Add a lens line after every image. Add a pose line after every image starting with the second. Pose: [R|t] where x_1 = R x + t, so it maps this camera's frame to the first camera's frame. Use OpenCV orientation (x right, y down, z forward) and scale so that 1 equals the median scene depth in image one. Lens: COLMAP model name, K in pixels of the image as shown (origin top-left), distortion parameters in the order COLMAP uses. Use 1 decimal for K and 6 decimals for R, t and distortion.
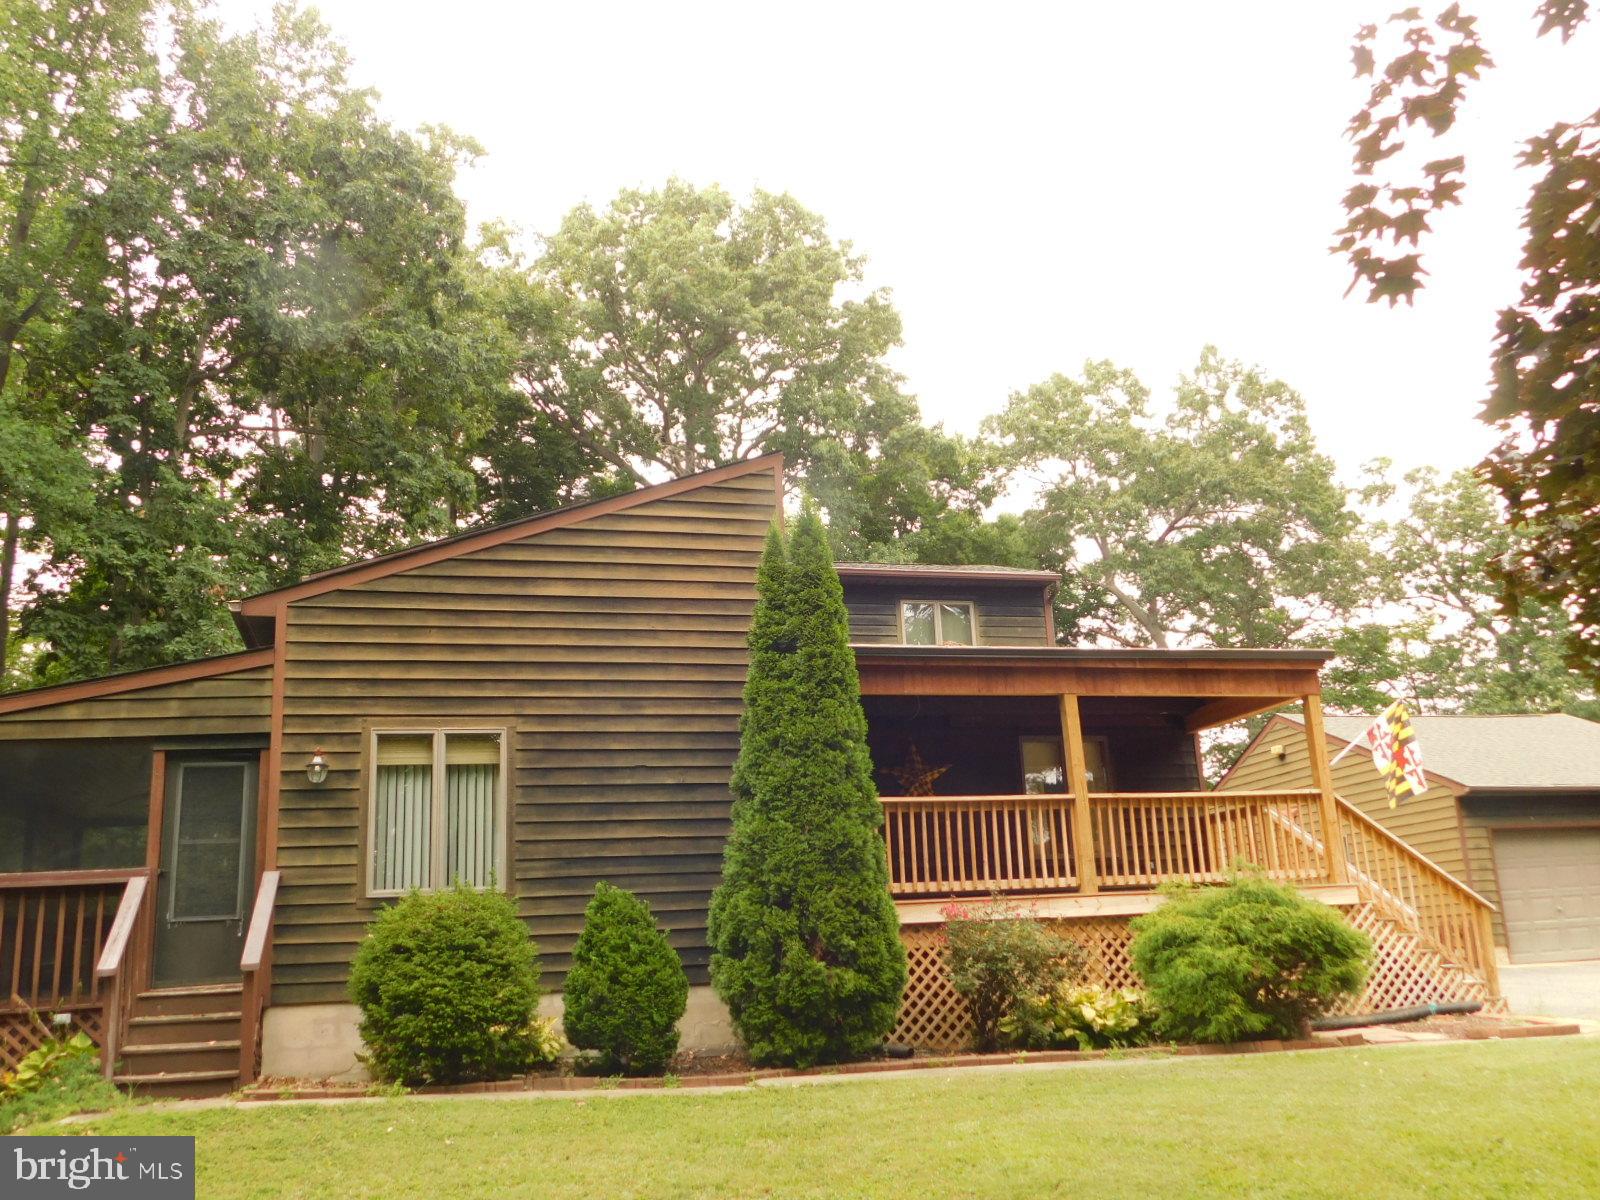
lens RADIAL K [[1375.0, 0, 800.0], [0, 1375.0, 600.0], [0, 0, 1]] dist [0.001257, 0.003322]
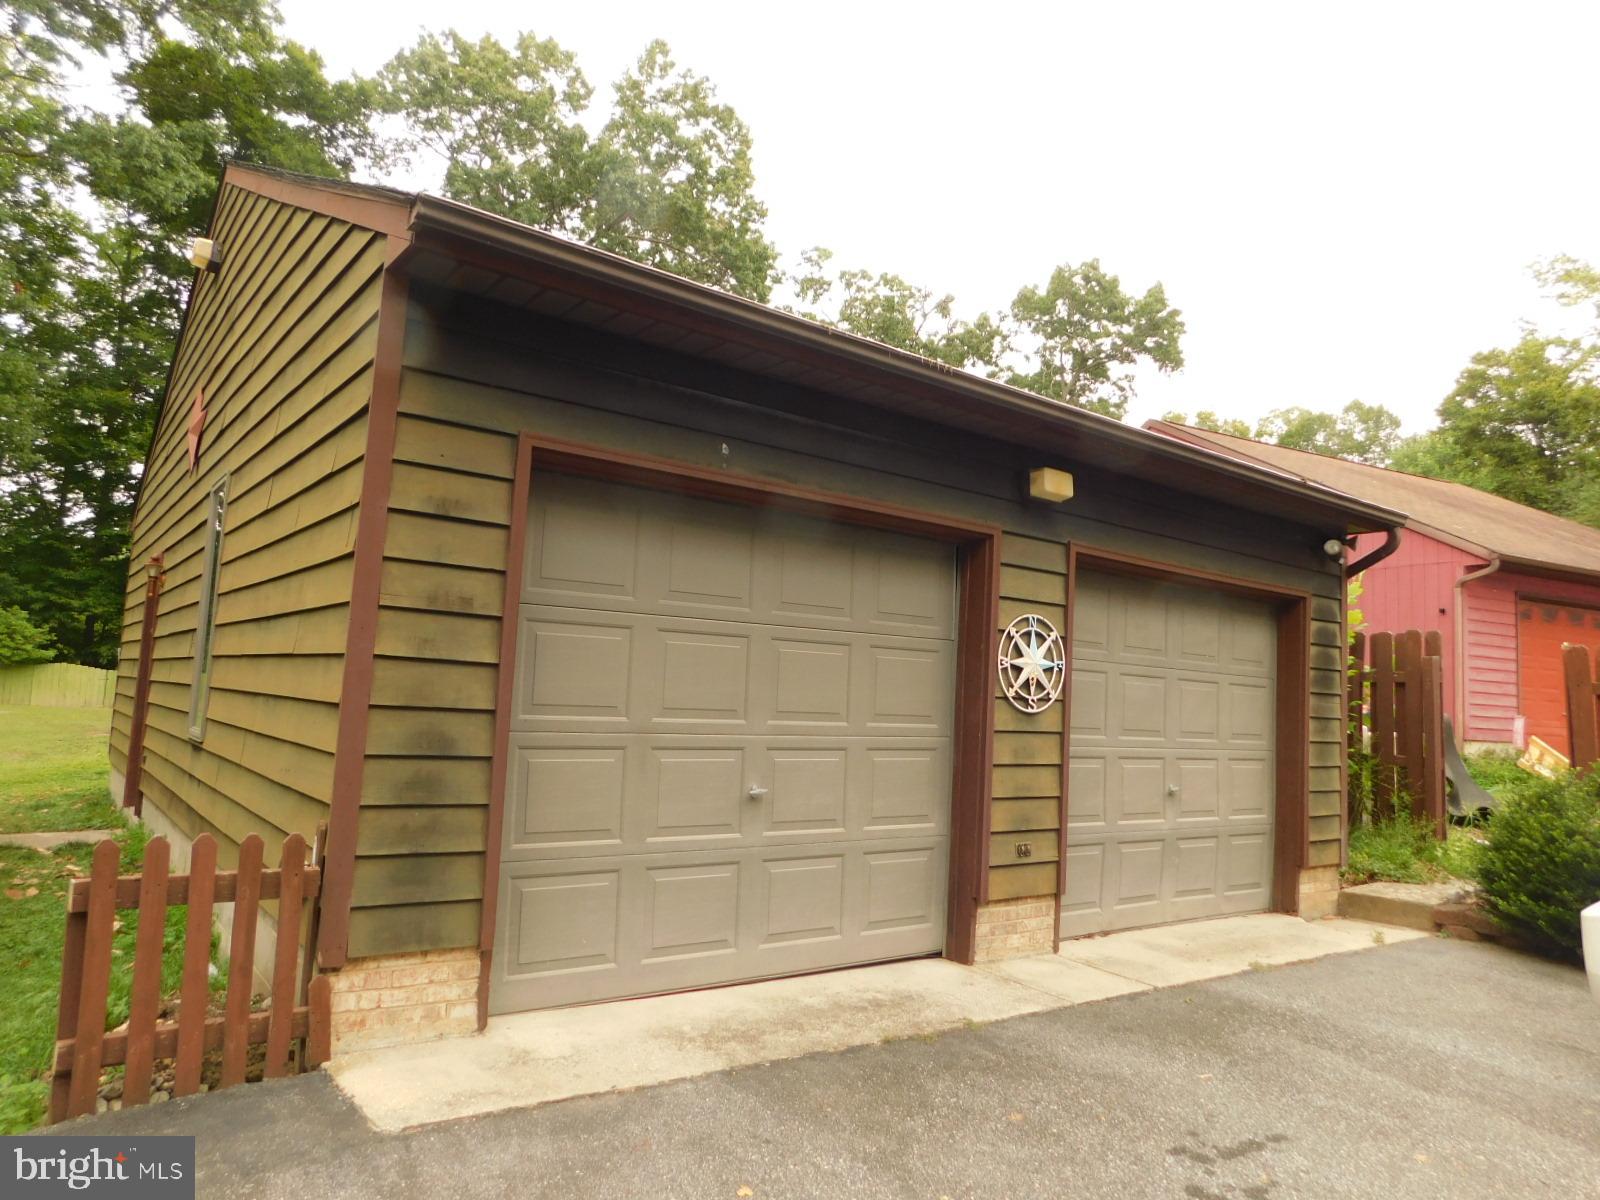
lens RADIAL K [[1065.1, 0, 800.3], [0, 1065.1, 594.1], [0, 0, 1]] dist [-0.073567, 0.066336]
pose [[0.916140, 0.132014, 0.378497, 1.039226], [-0.190139, 0.974348, 0.120387, 0.347822], [-0.352895, -0.182259, 0.917740, 1.772359]]
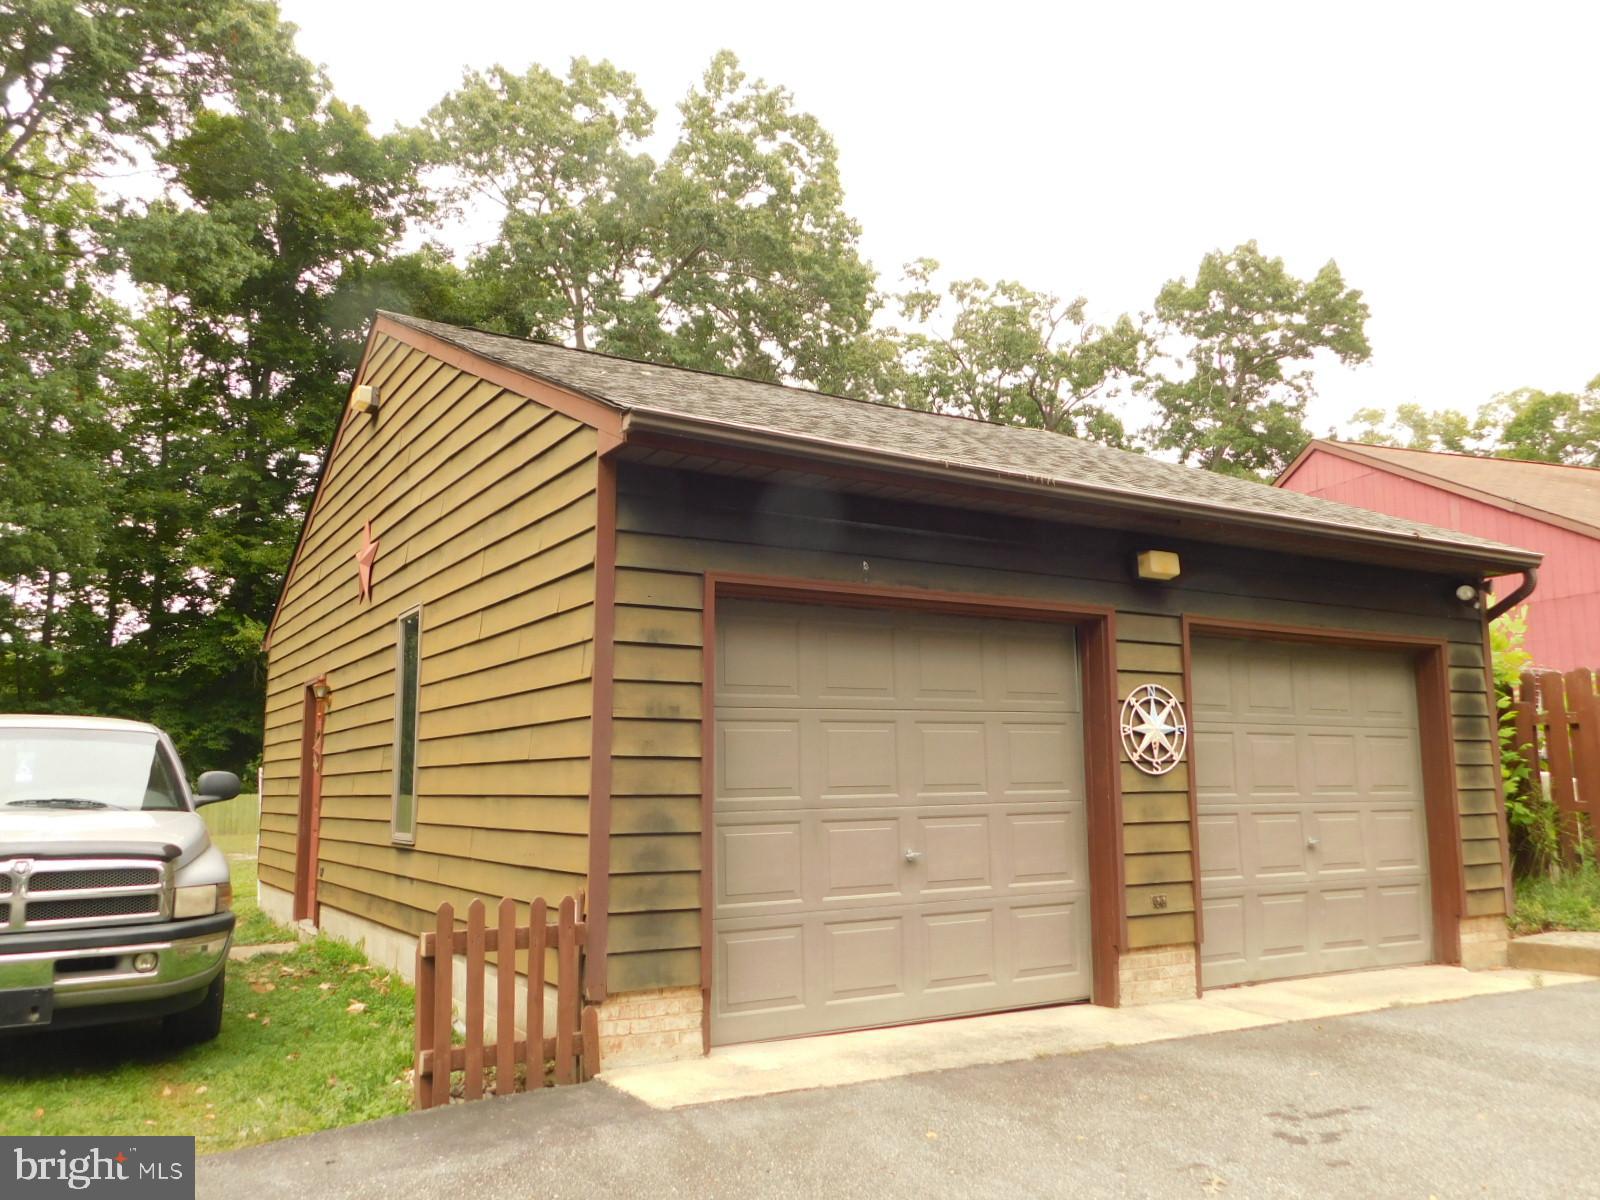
lens RADIAL K [[1275.1, 0, 775.8], [0, 1275.1, 595.2], [0, 0, 1]] dist [-0.030669, 0.007444]
pose [[0.961778, 0.082723, 0.261036, 0.967983], [-0.108745, 0.990269, 0.086847, 0.314360], [-0.251312, -0.111914, 0.961414, 1.610393]]
